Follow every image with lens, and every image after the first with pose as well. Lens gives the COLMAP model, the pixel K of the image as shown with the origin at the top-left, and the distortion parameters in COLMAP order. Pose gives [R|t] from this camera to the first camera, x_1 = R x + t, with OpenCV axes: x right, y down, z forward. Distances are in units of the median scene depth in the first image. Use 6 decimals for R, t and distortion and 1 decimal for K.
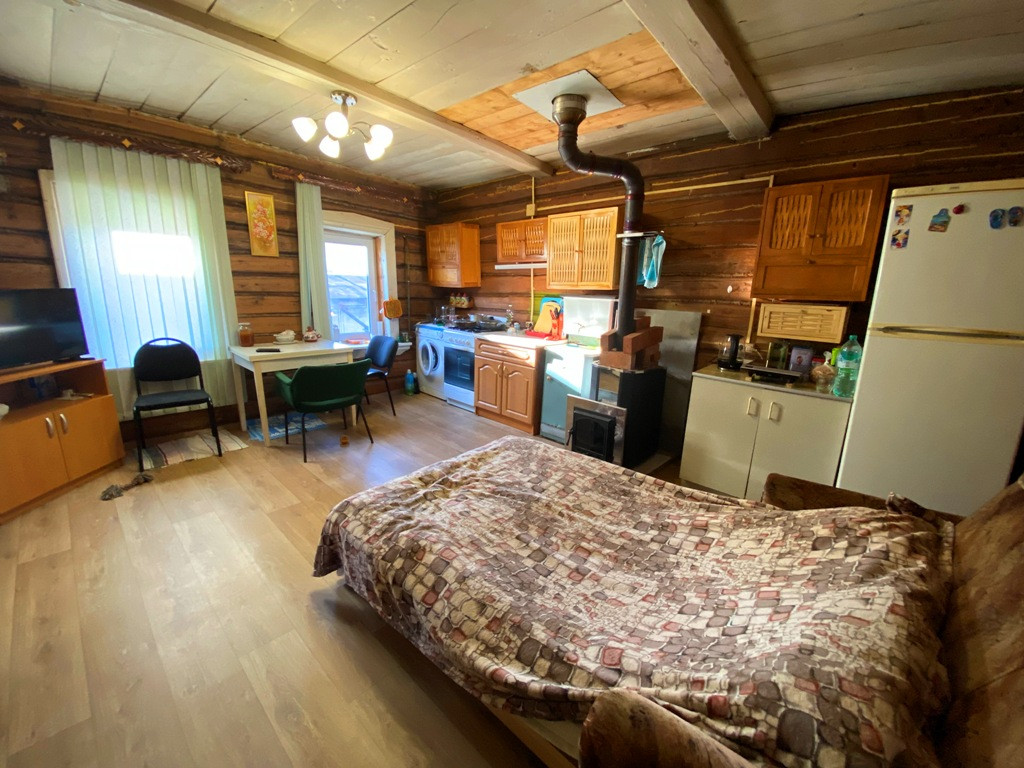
lens RADIAL K [[409.7, 0, 516.3], [0, 409.7, 383.9], [0, 0, 1]] dist [-0.017302, -0.004729]
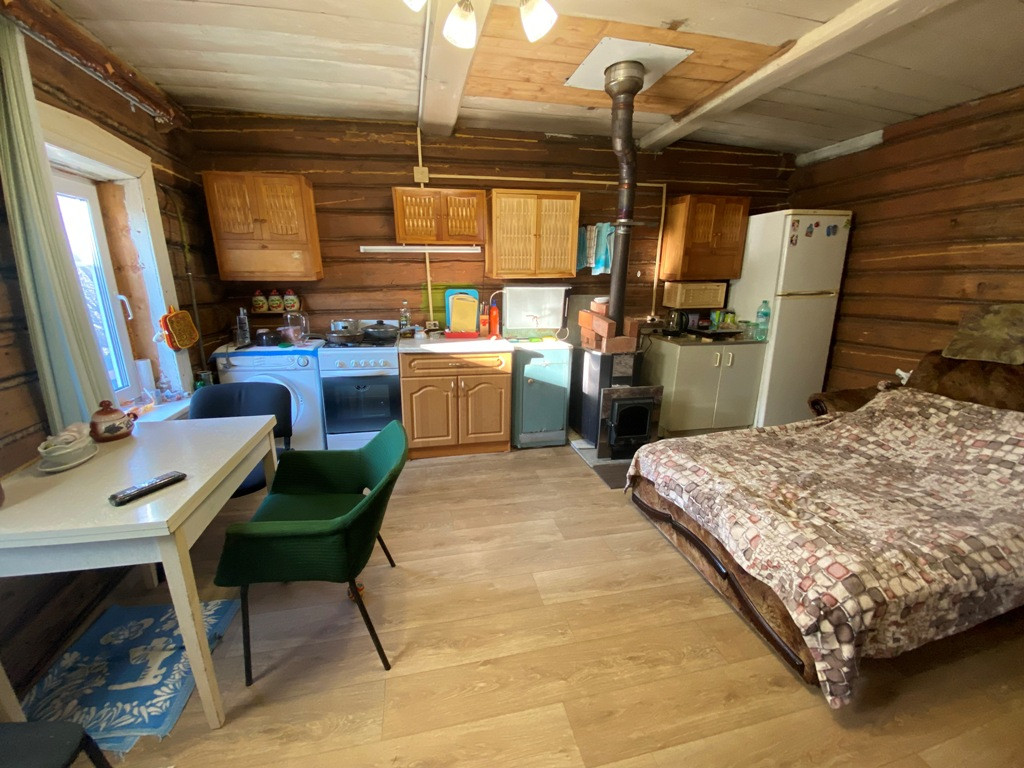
lens RADIAL K [[409.7, 0, 513.0], [0, 409.7, 378.5], [0, 0, 1]] dist [-0.017302, -0.004729]
pose [[0.574893, -0.229391, 0.785415, -0.737105], [0.205851, 0.969571, 0.132502, -0.167804], [-0.791911, 0.085504, 0.604620, 0.593897]]
